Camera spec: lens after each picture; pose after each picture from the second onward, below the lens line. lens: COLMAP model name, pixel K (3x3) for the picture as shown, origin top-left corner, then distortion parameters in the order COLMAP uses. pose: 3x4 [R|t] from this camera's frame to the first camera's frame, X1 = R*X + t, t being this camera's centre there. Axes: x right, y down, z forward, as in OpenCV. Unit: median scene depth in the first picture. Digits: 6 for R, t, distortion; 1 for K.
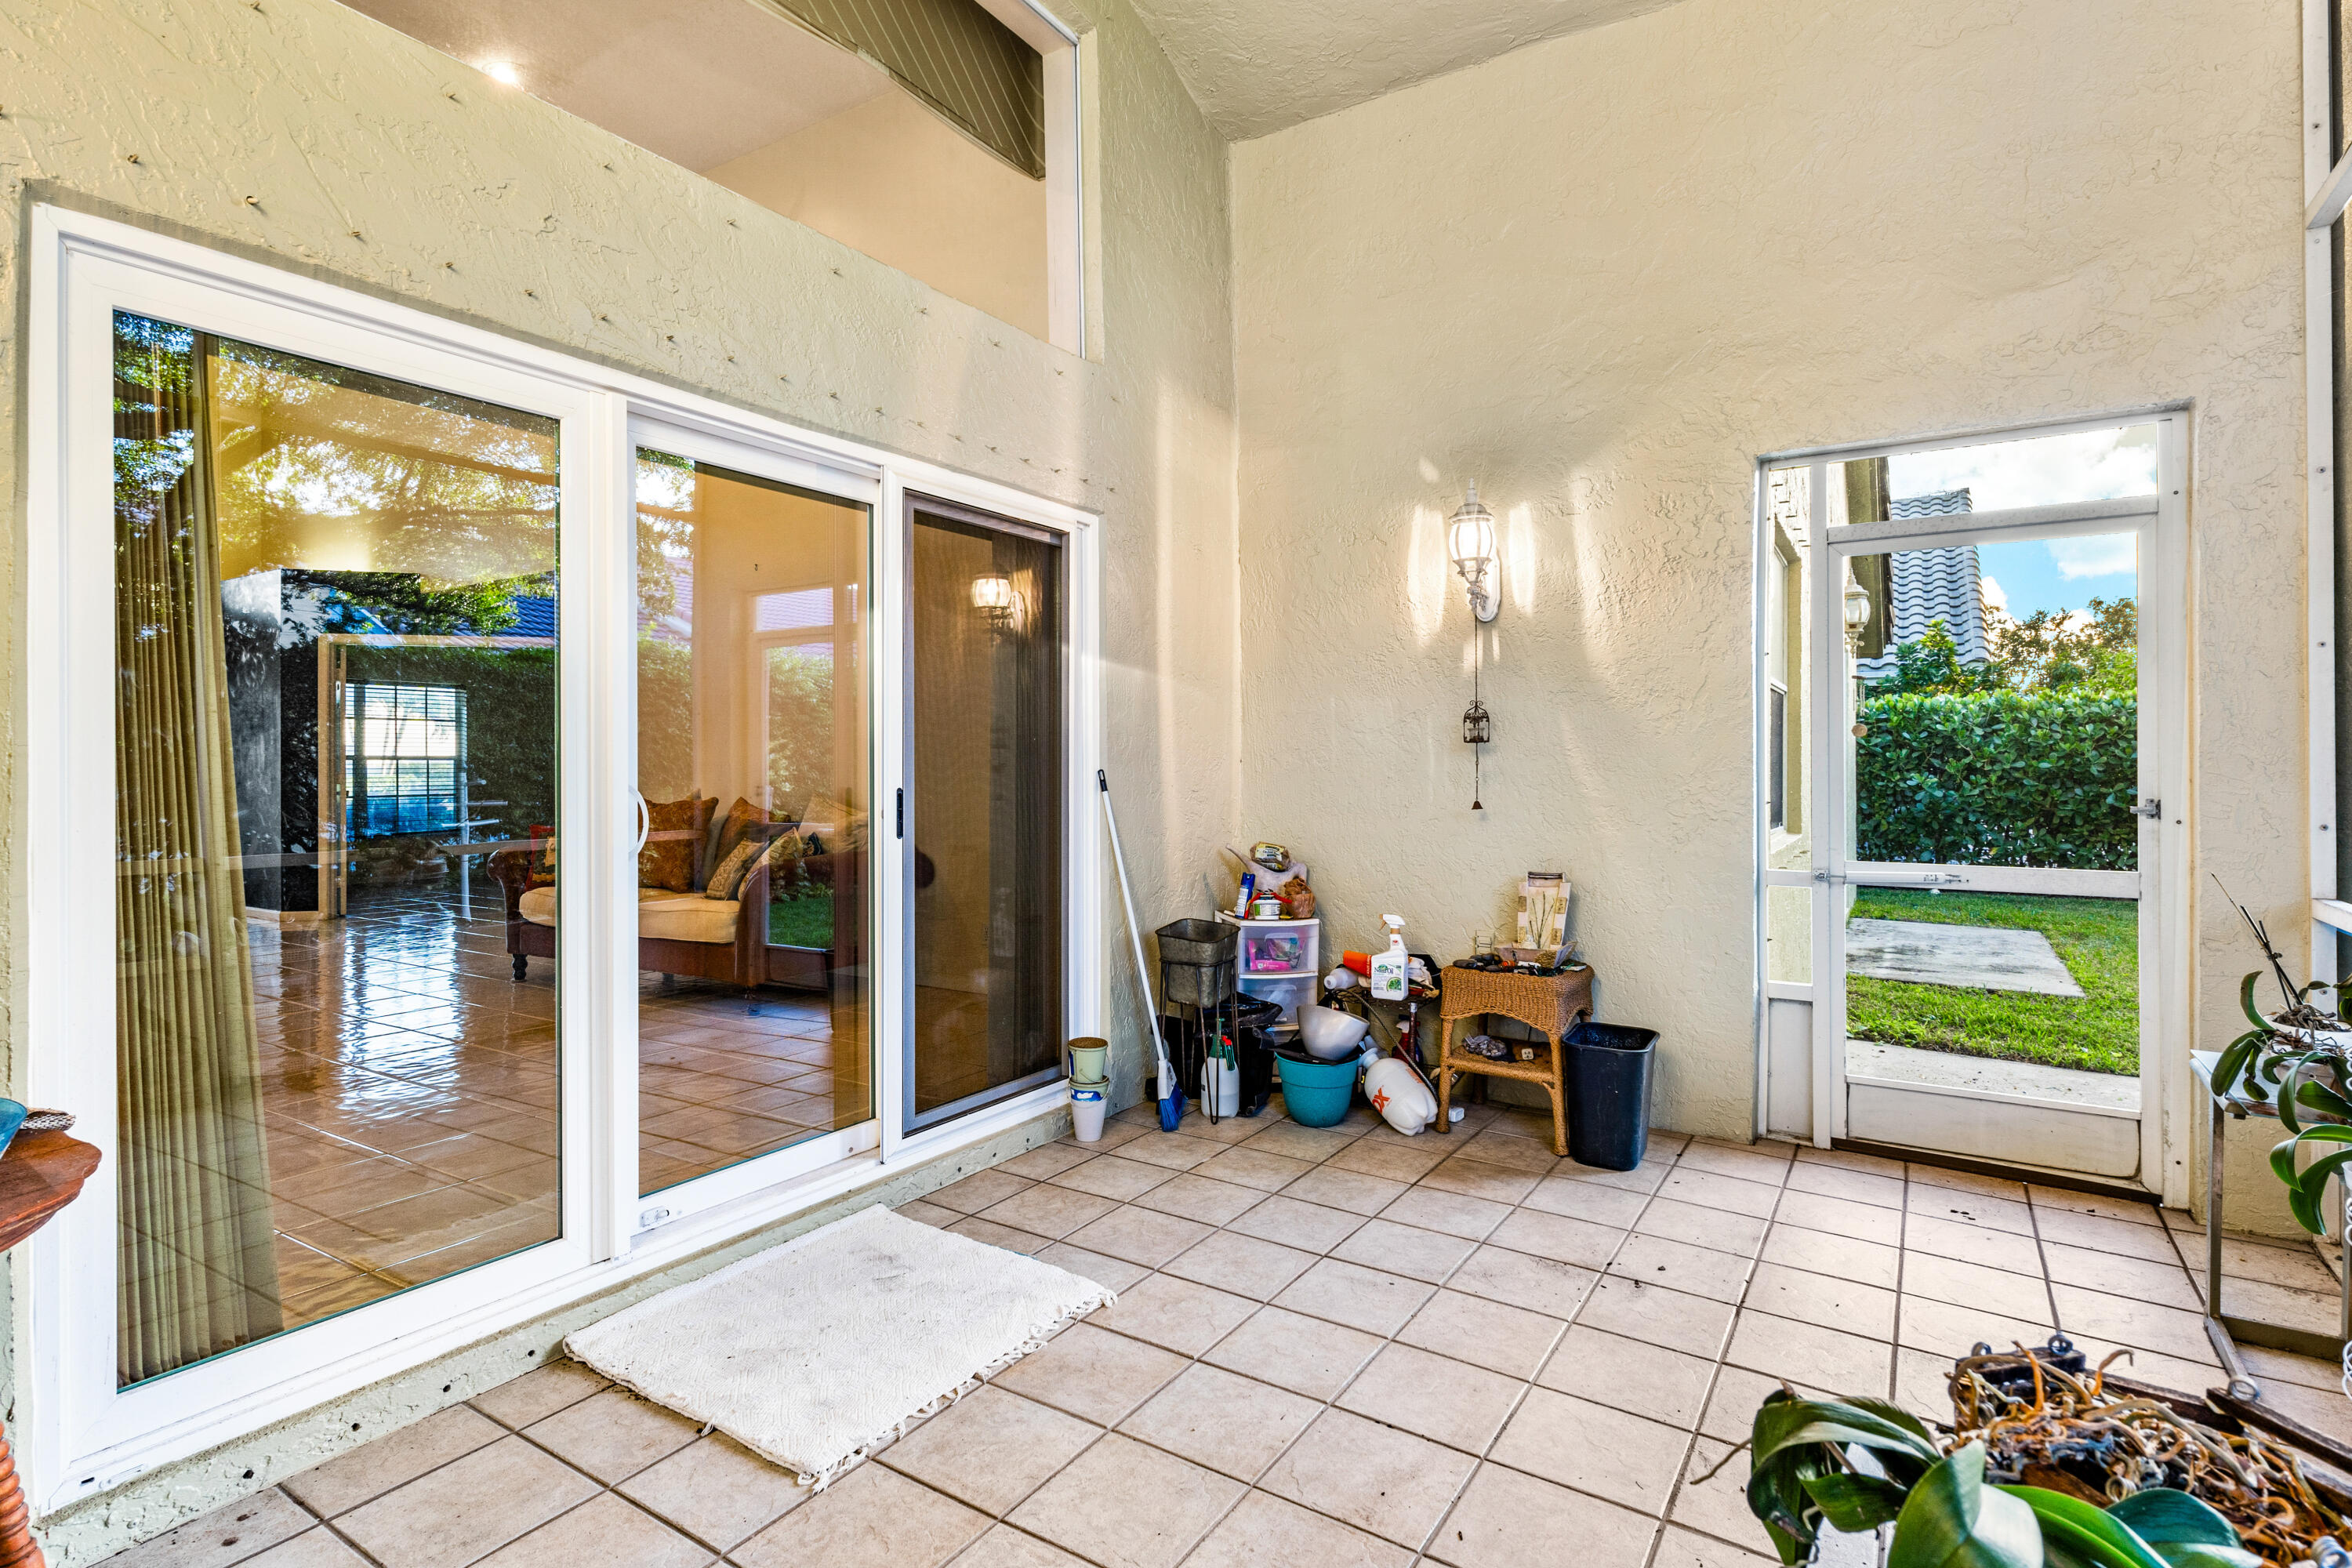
lens RADIAL K [[1173.8, 0, 1176.0], [0, 1173.8, 784.0], [0, 0, 1]] dist [0.000823, 0.000118]
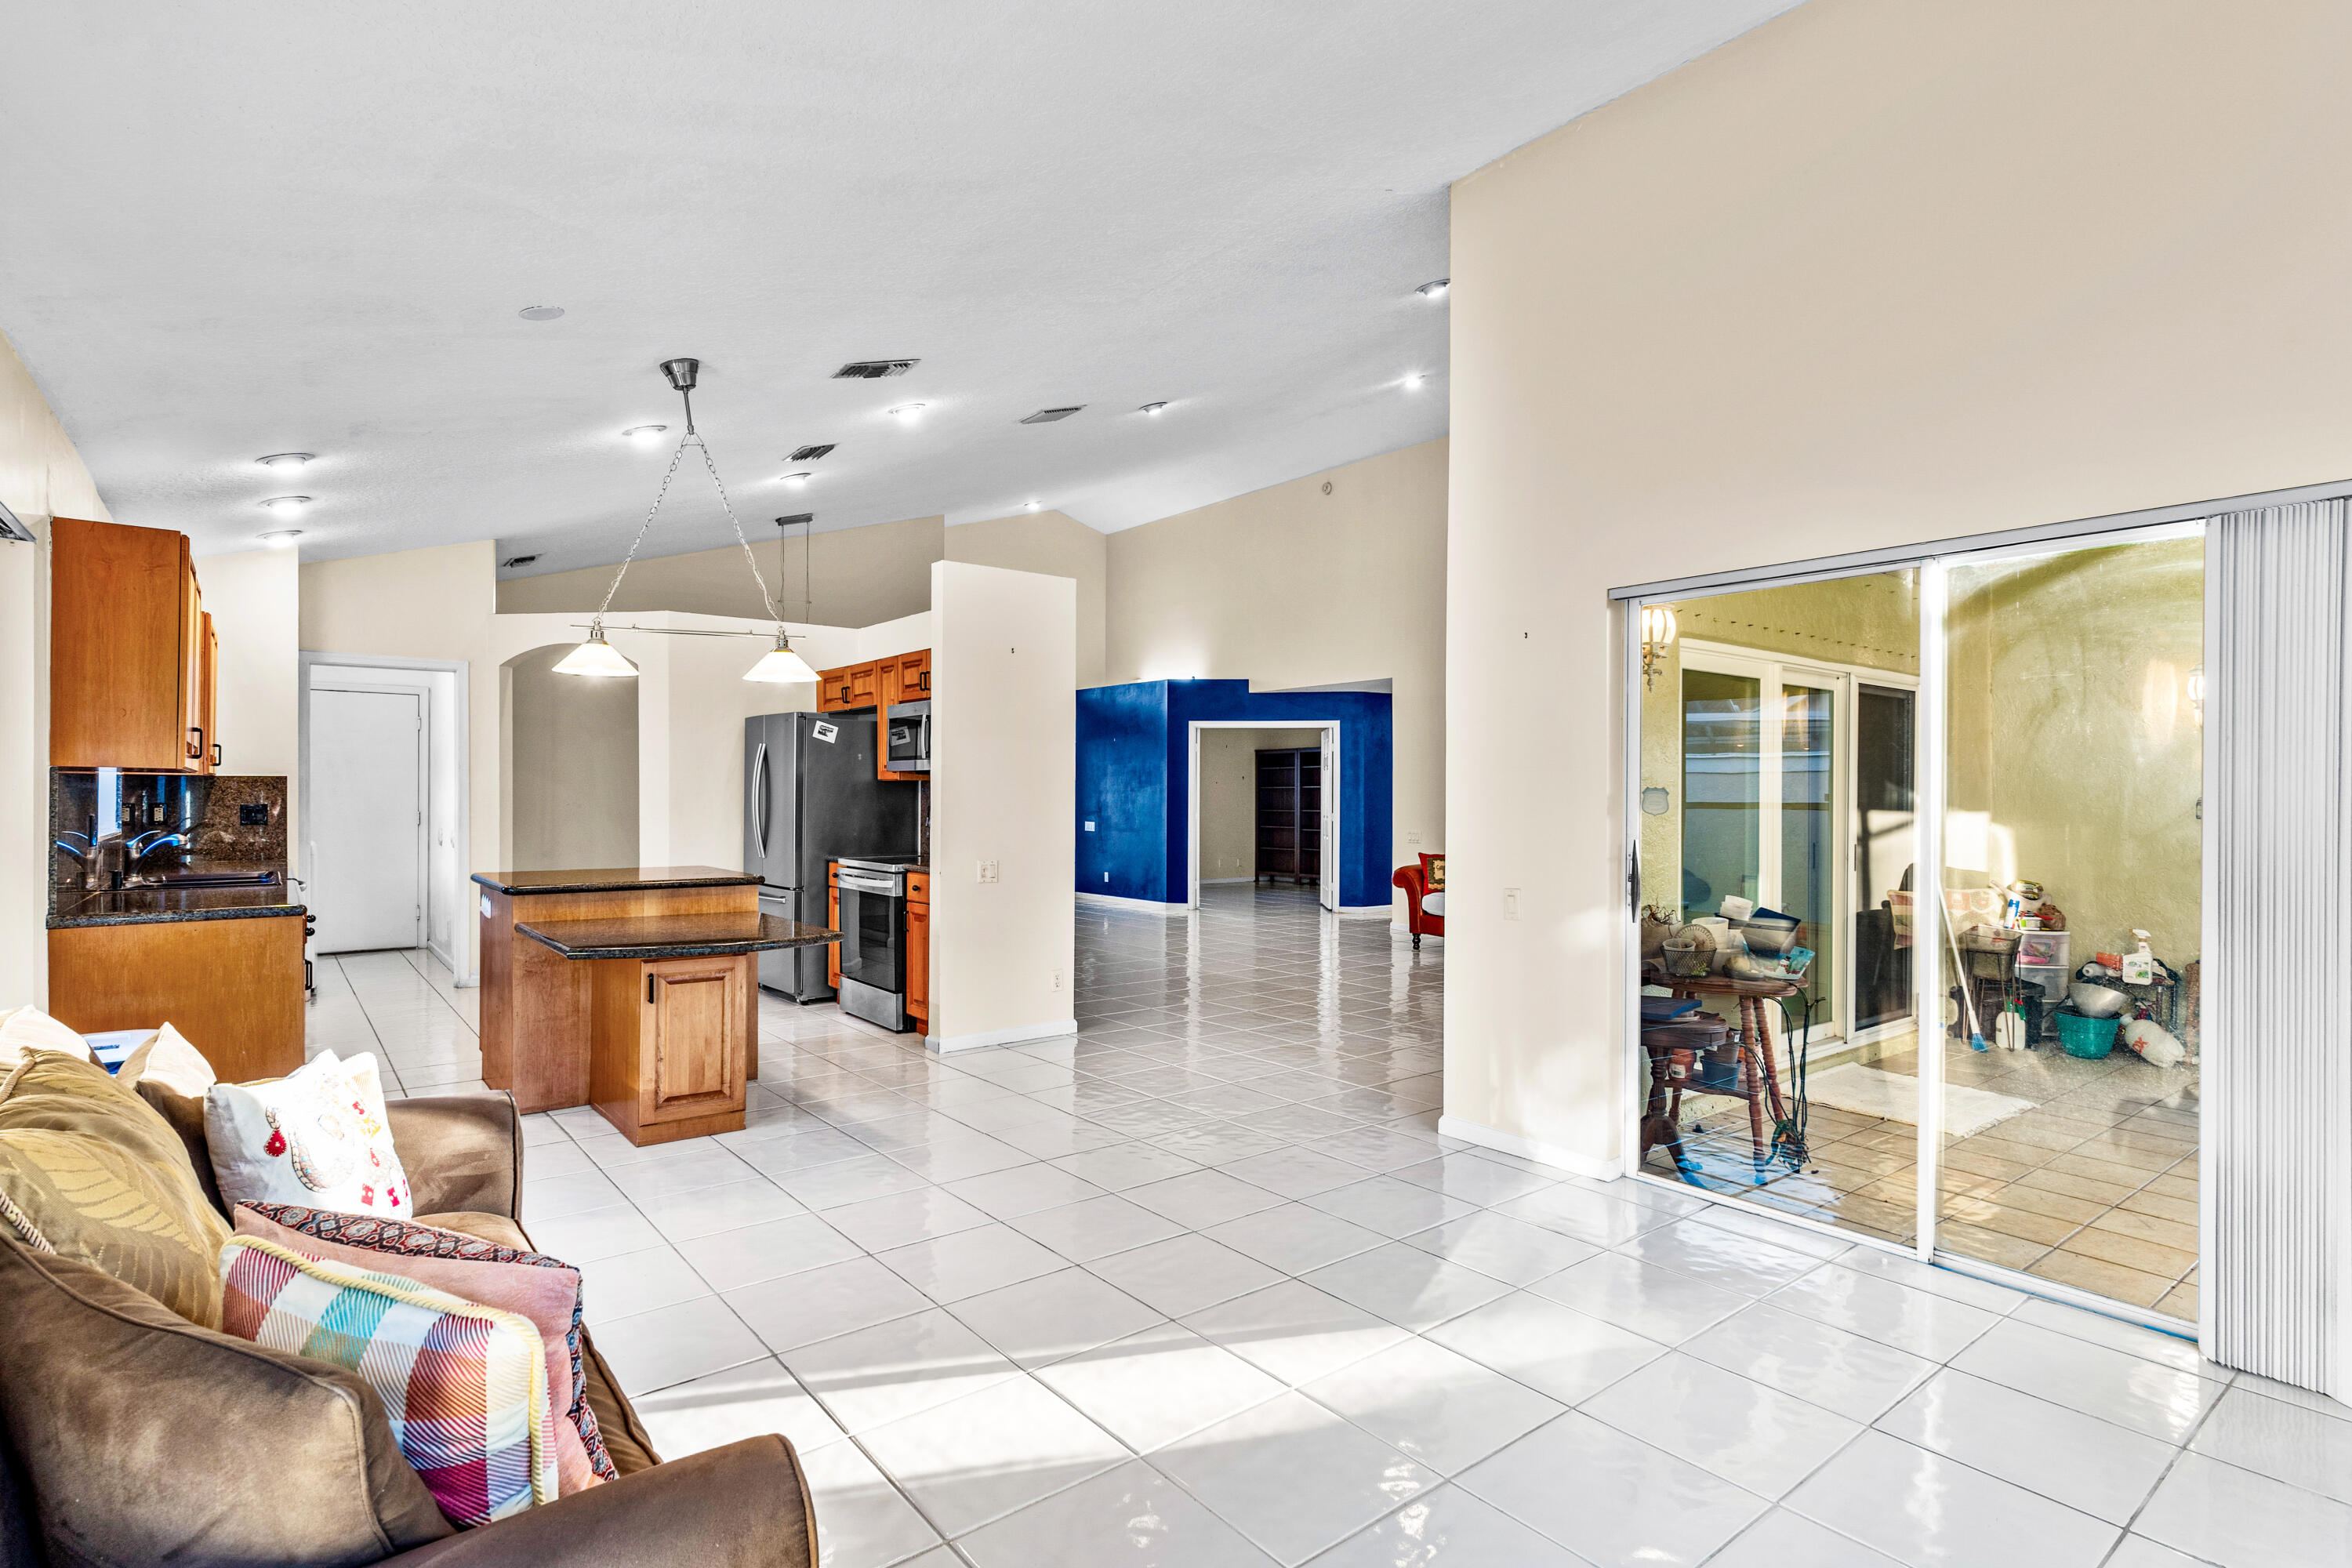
lens RADIAL K [[1161.6, 0, 1164.5], [0, 1161.6, 791.5], [0, 0, 1]] dist [-0.003192, -0.000300]
pose [[0.943108, 0.005937, -0.332433, -0.522553], [-0.010708, 0.999864, -0.012520, -0.037591], [0.332314, 0.015368, 0.943044, -0.872701]]
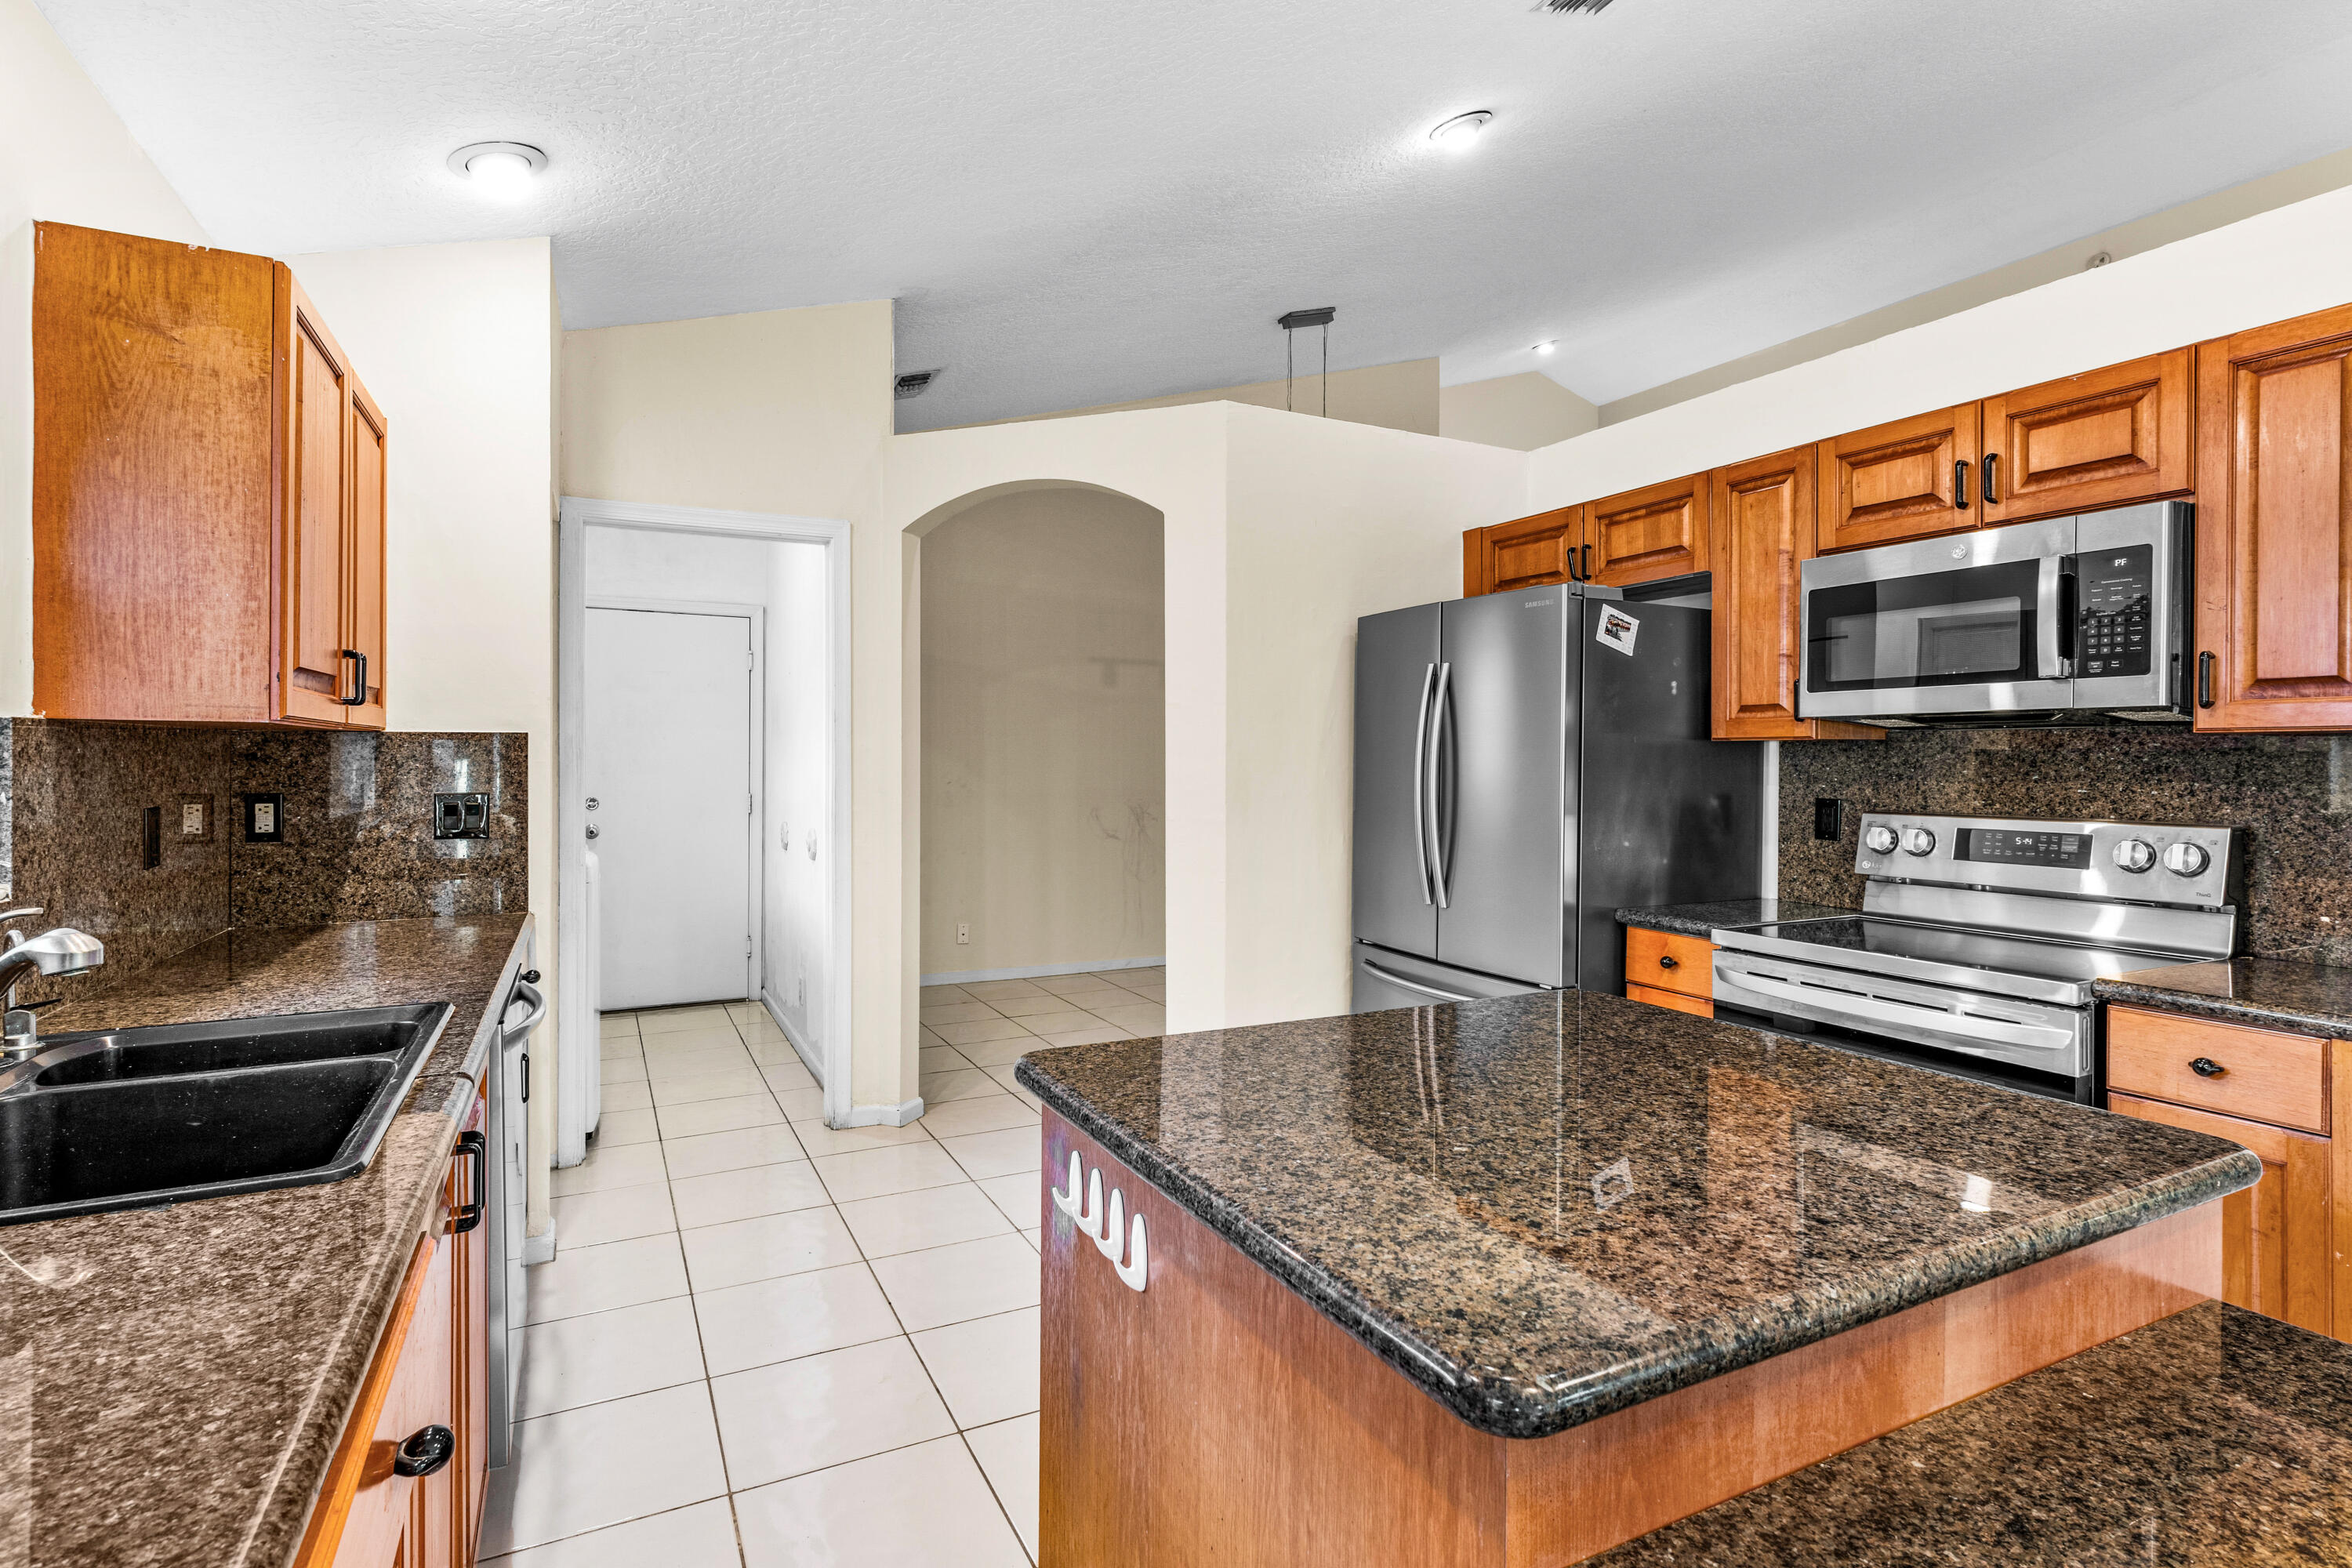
lens RADIAL K [[1141.0, 0, 1169.1], [0, 1141.0, 769.4], [0, 0, 1]] dist [-0.000458, -0.000175]
pose [[0.861904, 0.008021, -0.507009, -1.421527], [-0.011330, 0.999930, -0.003442, -0.045091], [0.506945, 0.008712, 0.861934, -0.223087]]
